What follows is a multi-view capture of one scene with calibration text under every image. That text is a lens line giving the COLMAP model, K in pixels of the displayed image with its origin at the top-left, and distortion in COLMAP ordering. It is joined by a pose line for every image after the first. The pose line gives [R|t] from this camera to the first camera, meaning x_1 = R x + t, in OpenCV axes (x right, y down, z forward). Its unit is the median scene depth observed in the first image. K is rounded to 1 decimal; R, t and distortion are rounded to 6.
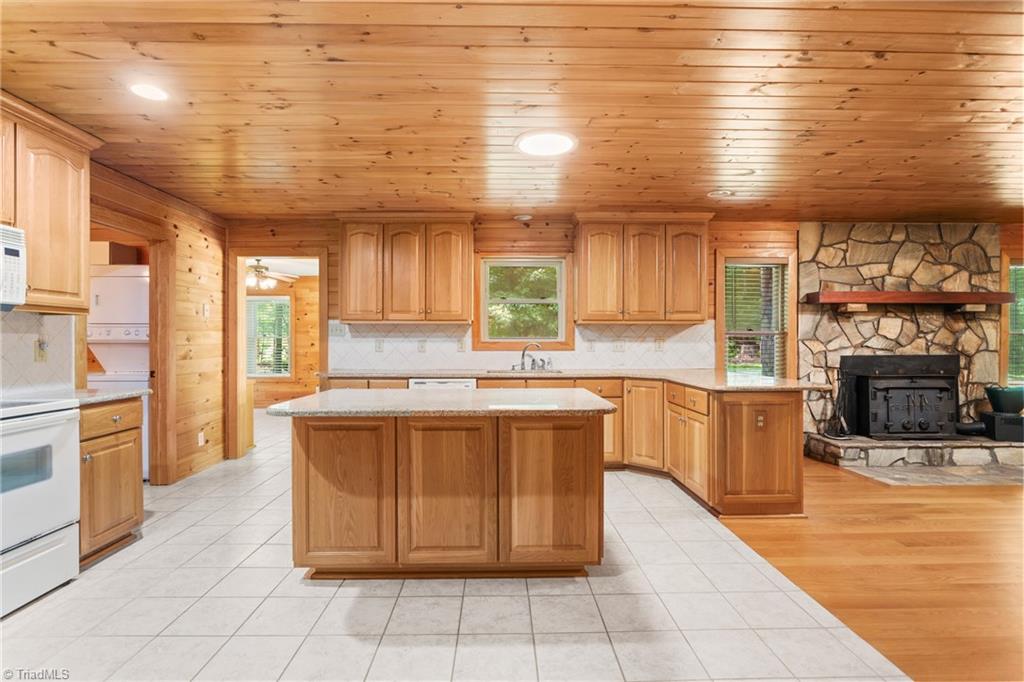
lens RADIAL K [[498.4, 0, 508.9], [0, 498.4, 341.6], [0, 0, 1]] dist [-0.022237, 0.011778]
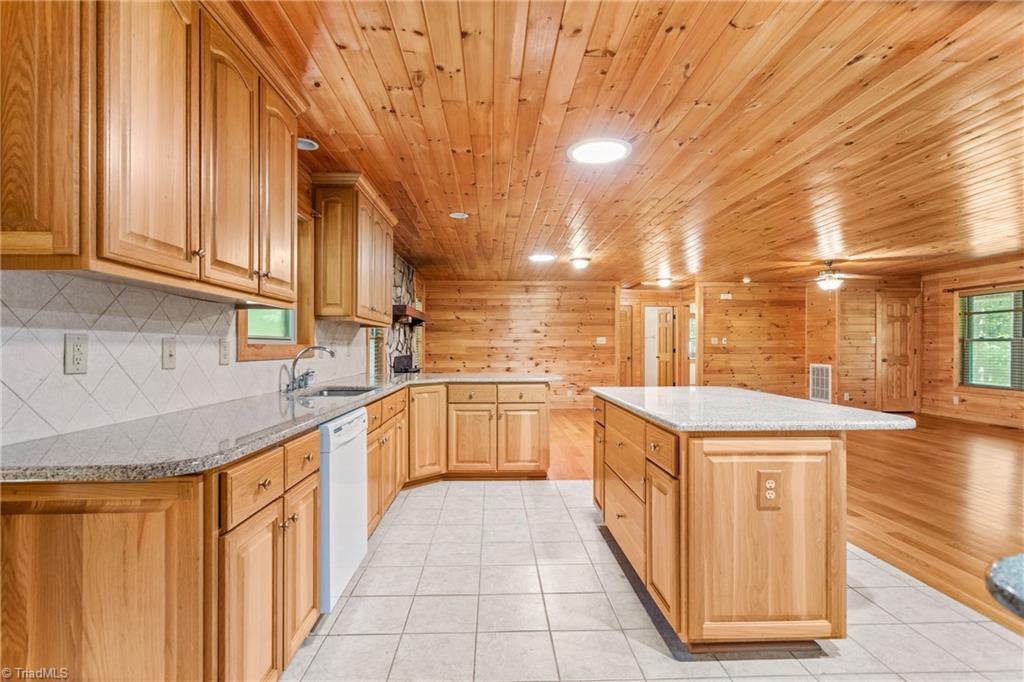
lens RADIAL K [[484.1, 0, 511.6], [0, 484.1, 337.1], [0, 0, 1]] dist [0.001599, 0.001002]
pose [[-0.018037, 0.019703, 0.999643, -0.573965], [-0.000765, 0.999805, -0.019720, 0.003193], [-0.999837, -0.001120, -0.018018, 0.743373]]
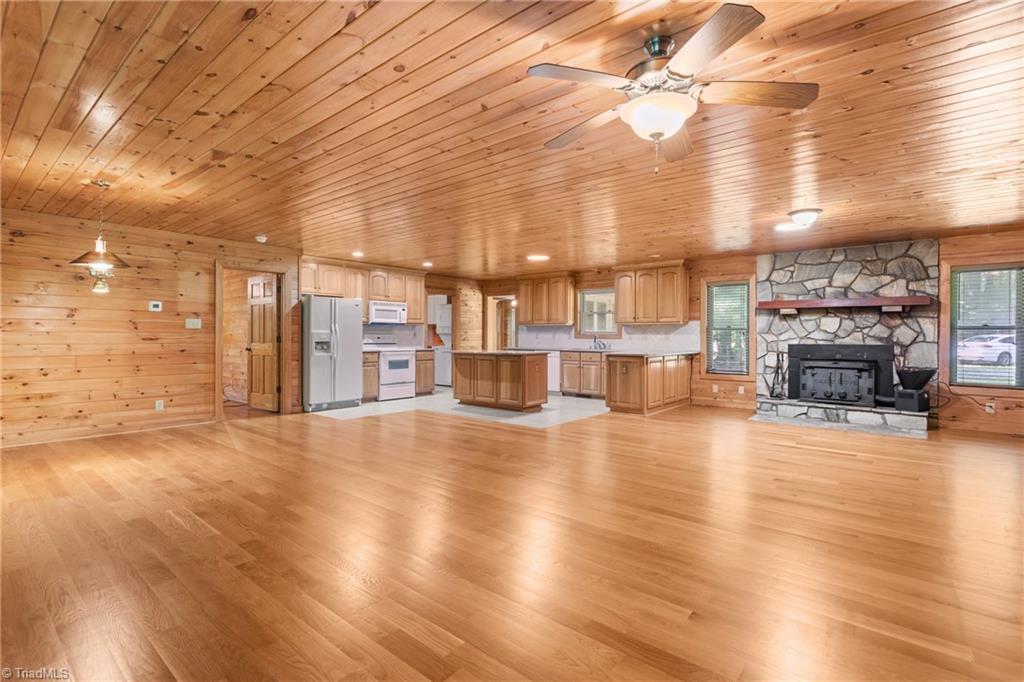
lens RADIAL K [[484.1, 0, 511.6], [0, 484.1, 337.1], [0, 0, 1]] dist [0.001599, 0.001002]
pose [[0.753982, 0.005584, -0.656872, 1.017620], [-0.004781, 0.999984, 0.003013, 0.007598], [0.656878, 0.000869, 0.753996, -0.624556]]
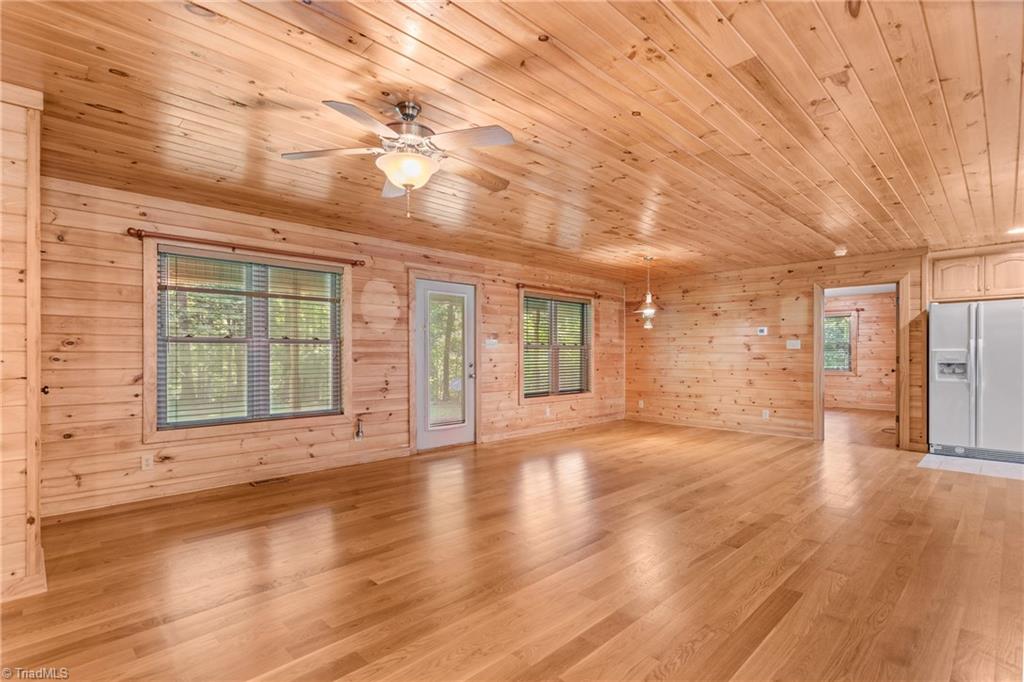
lens RADIAL K [[490.3, 0, 513.4], [0, 490.3, 357.9], [0, 0, 1]] dist [0.000259, 0.008681]
pose [[-0.721123, 0.006179, -0.692780, 1.107369], [0.001101, 0.999969, 0.007773, 0.006622], [0.692806, 0.004843, -0.721107, 0.221007]]
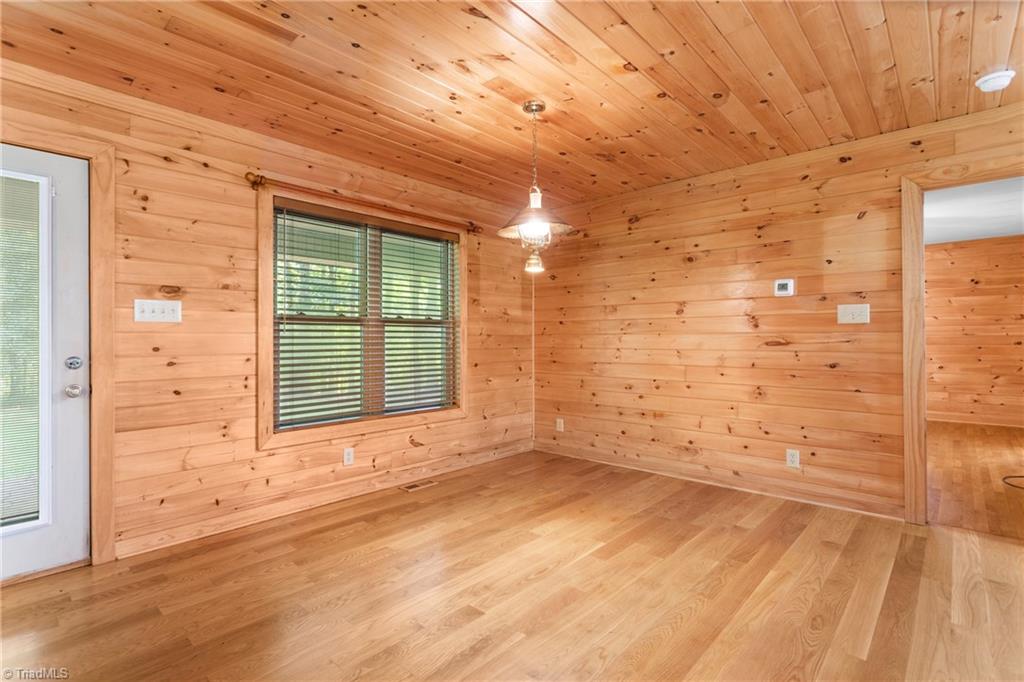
lens RADIAL K [[484.1, 0, 511.6], [0, 484.1, 337.1], [0, 0, 1]] dist [0.001599, 0.001002]
pose [[-0.687321, -0.000304, -0.726354, 0.363074], [0.003801, 0.999985, -0.004014, 0.012111], [0.726344, -0.005520, -0.687309, -0.114863]]
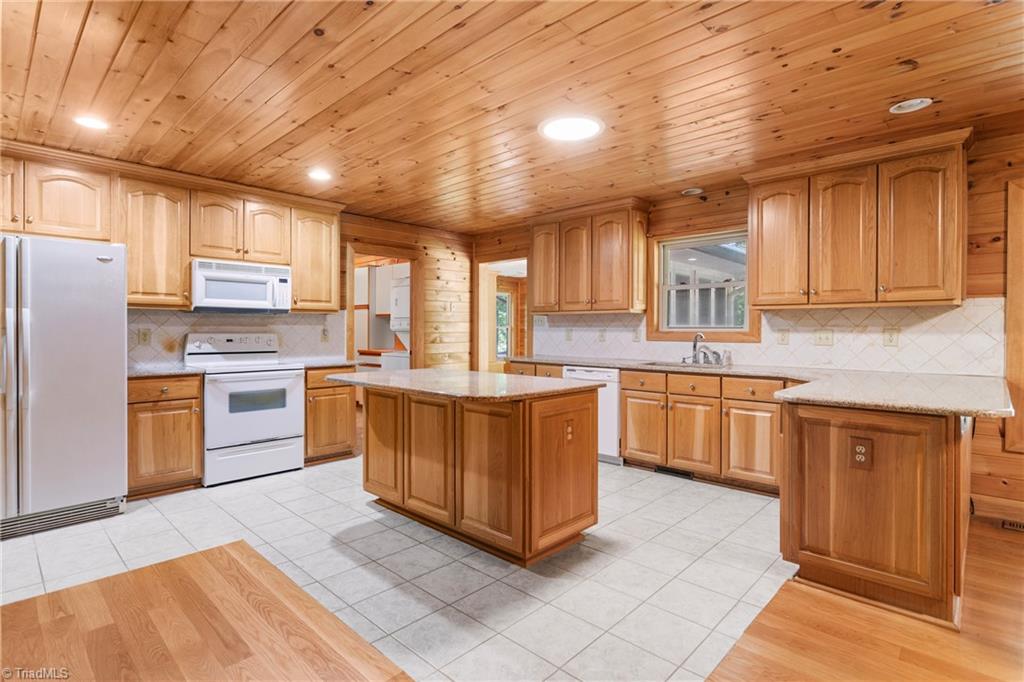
lens RADIAL K [[504.0, 0, 509.7], [0, 504.0, 332.1], [0, 0, 1]] dist [-0.021283, 0.012619]
pose [[0.709941, 0.005307, -0.704241, 0.425642], [-0.002863, 0.999985, 0.004650, -0.001852], [0.704255, -0.001285, 0.709946, 0.133419]]
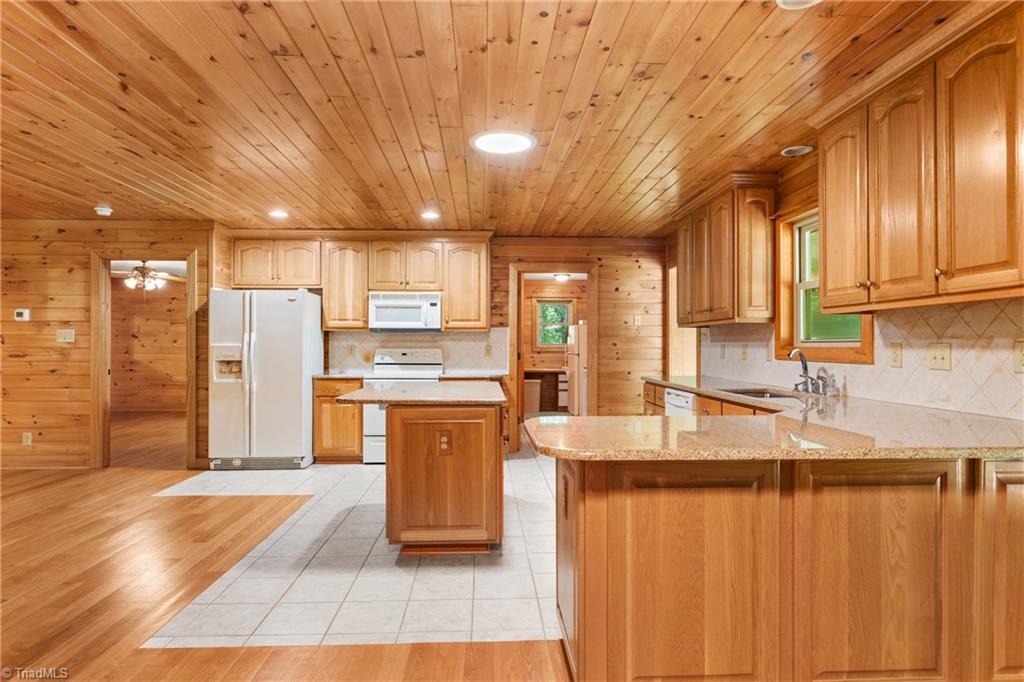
lens RADIAL K [[582.4, 0, 512.0], [0, 582.4, 341.0], [0, 0, 1]] dist [-0.005680, -0.000673]
pose [[0.029425, -0.007014, -0.999542, 0.749626], [-0.000904, 0.999975, -0.007043, -0.001688], [0.999567, 0.001111, 0.029418, 0.611576]]
